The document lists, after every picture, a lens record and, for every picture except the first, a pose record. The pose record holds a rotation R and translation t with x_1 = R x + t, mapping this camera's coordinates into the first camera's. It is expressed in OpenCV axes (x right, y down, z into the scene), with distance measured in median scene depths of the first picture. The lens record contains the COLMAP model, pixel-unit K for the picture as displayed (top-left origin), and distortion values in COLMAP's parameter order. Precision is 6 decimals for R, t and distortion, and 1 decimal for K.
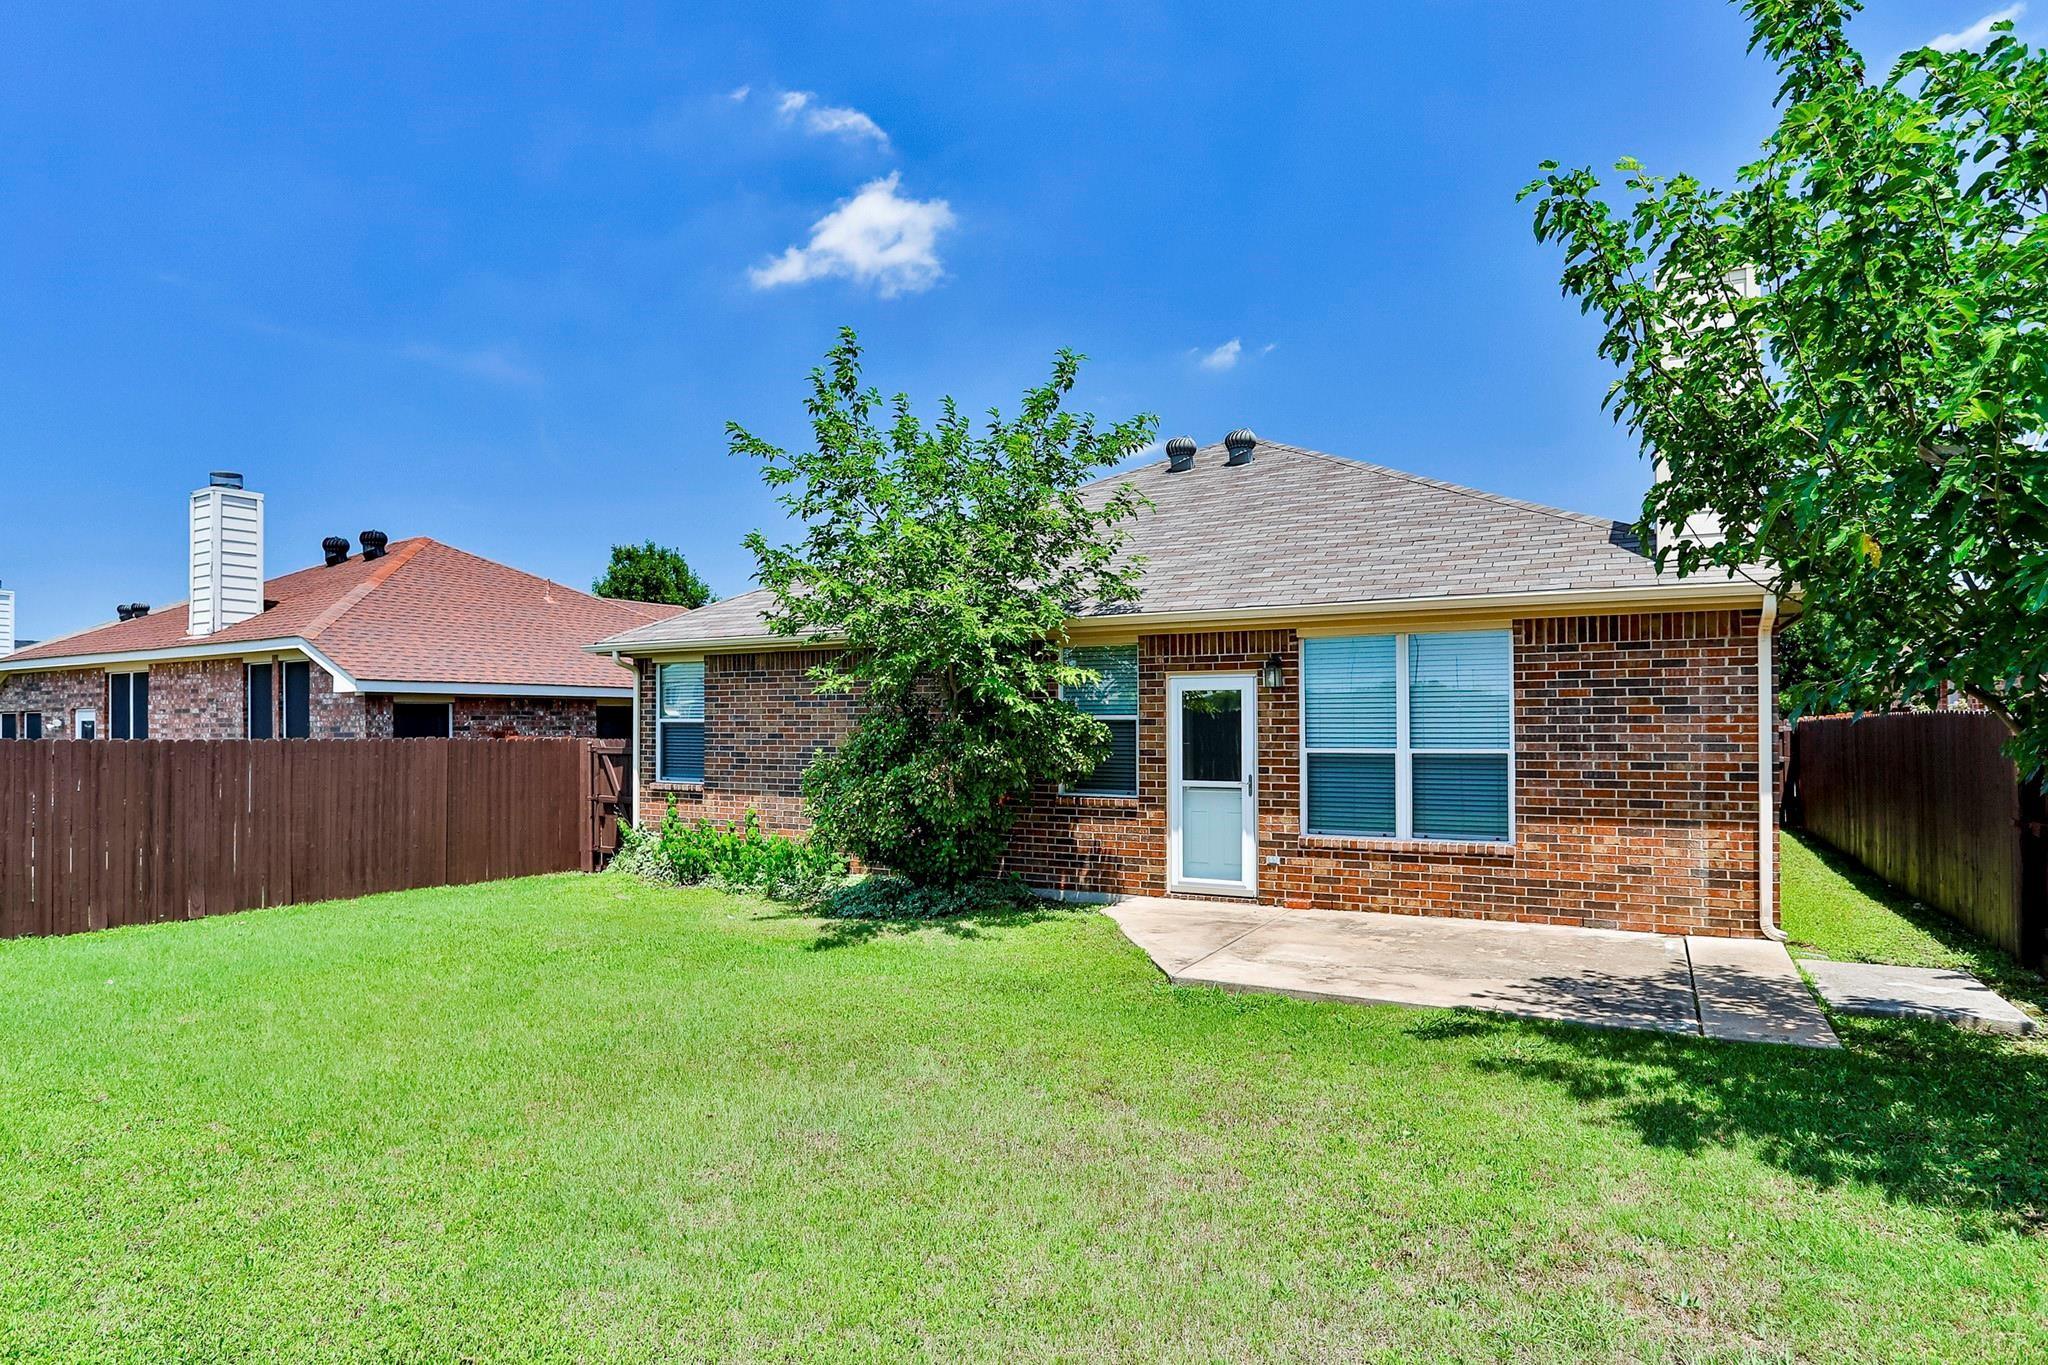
lens RADIAL K [[1117.1, 0, 1031.1], [0, 1117.1, 671.1], [0, 0, 1]] dist [-0.057297, 0.027257]
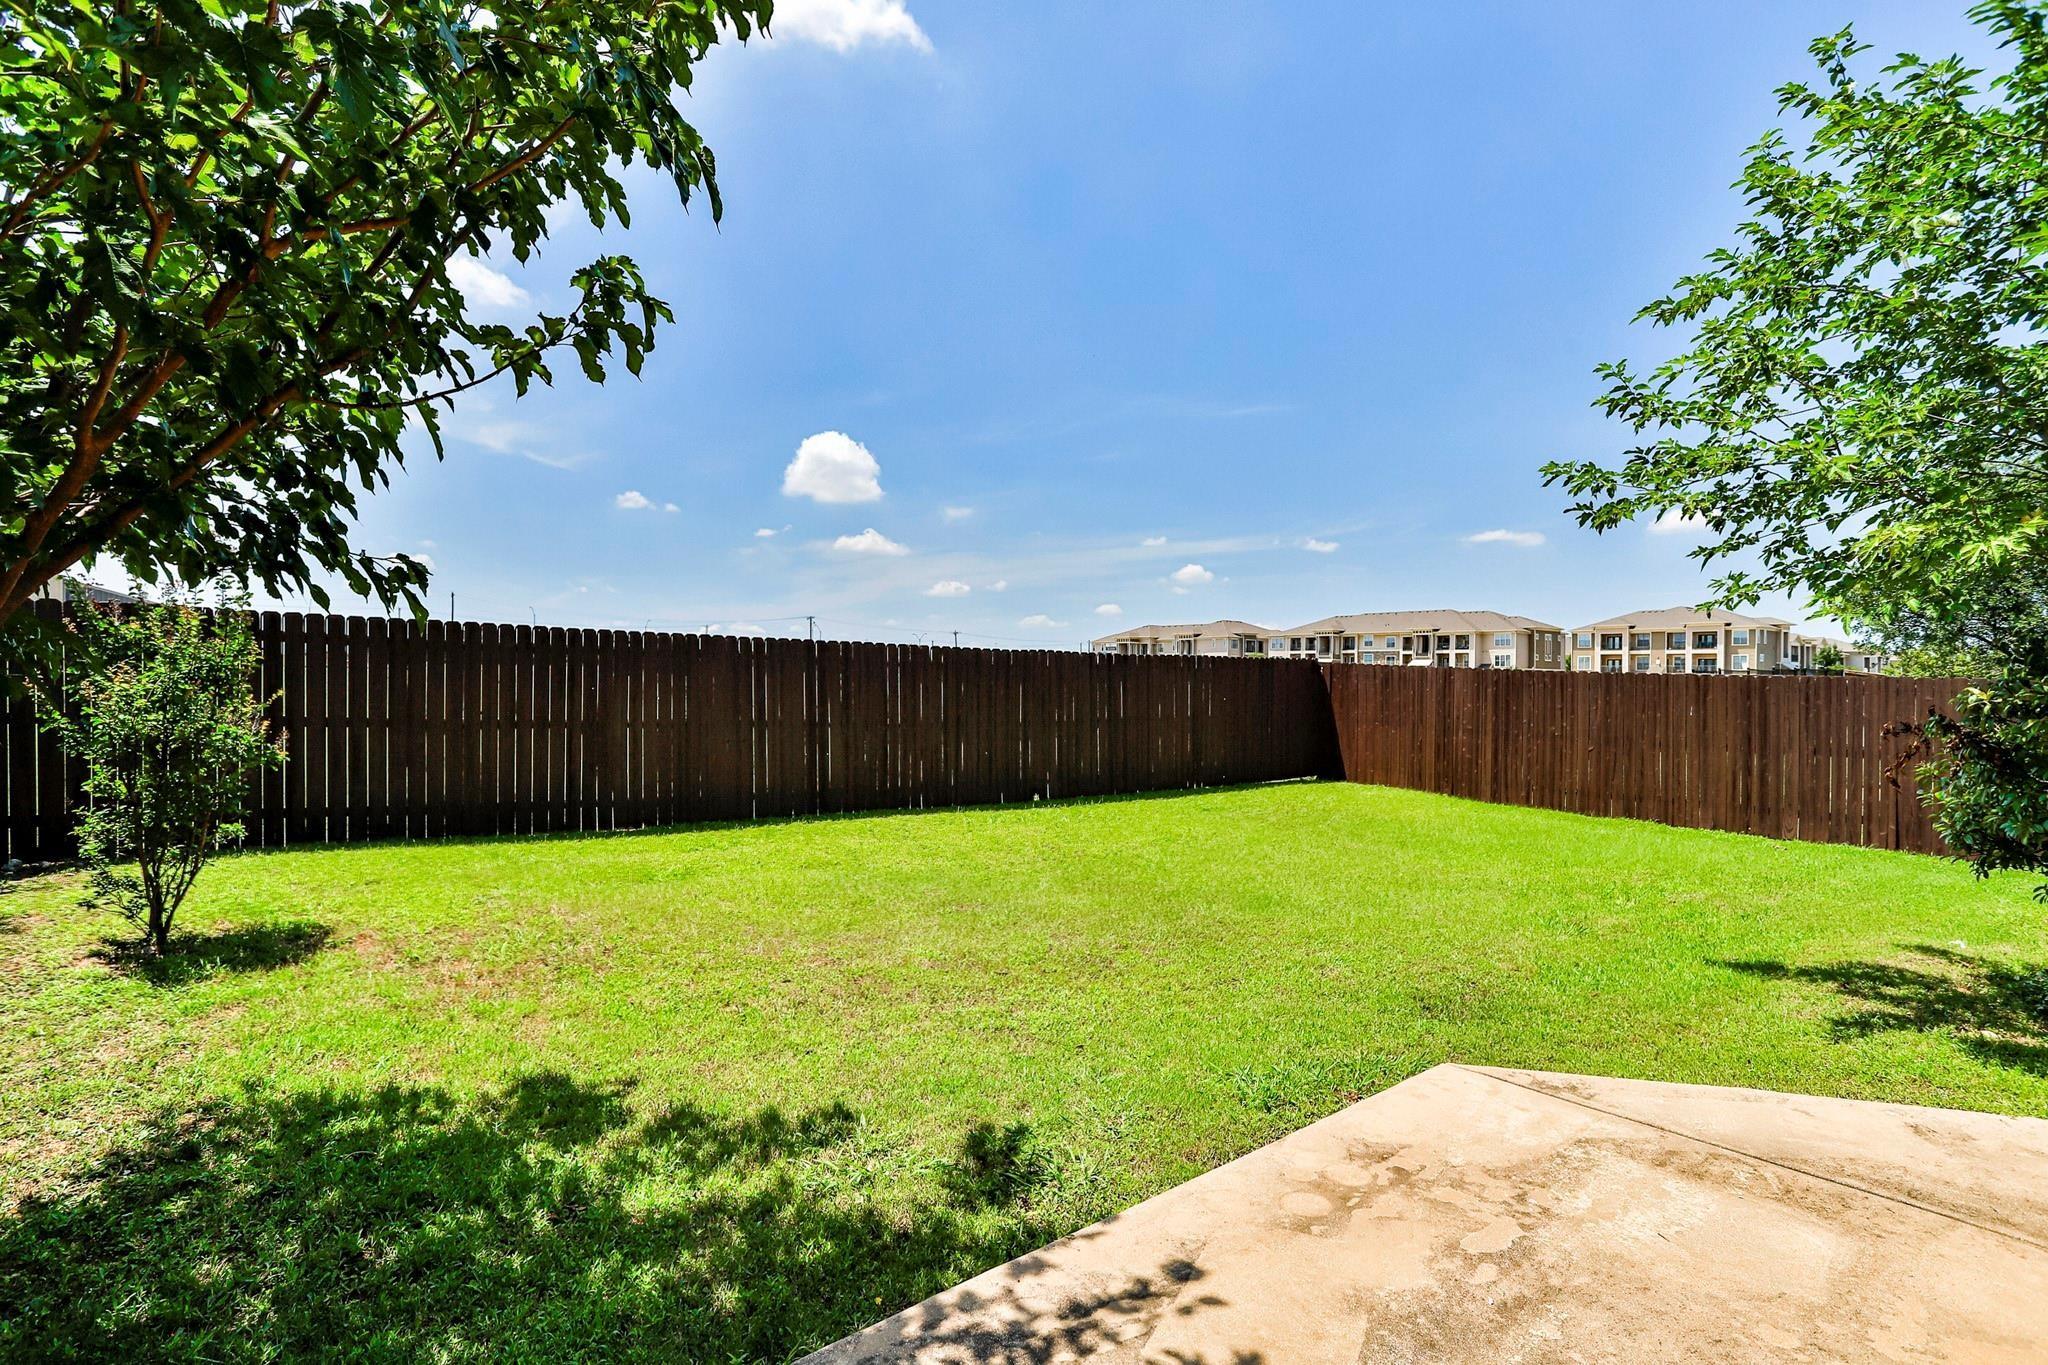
lens RADIAL K [[1117.1, 0, 1031.1], [0, 1117.1, 671.1], [0, 0, 1]] dist [-0.057297, 0.027257]
pose [[-0.396512, -0.002807, -0.918025, 0.766071], [0.046748, 0.998636, -0.023245, 0.068818], [0.916839, -0.052133, -0.395840, 1.058964]]
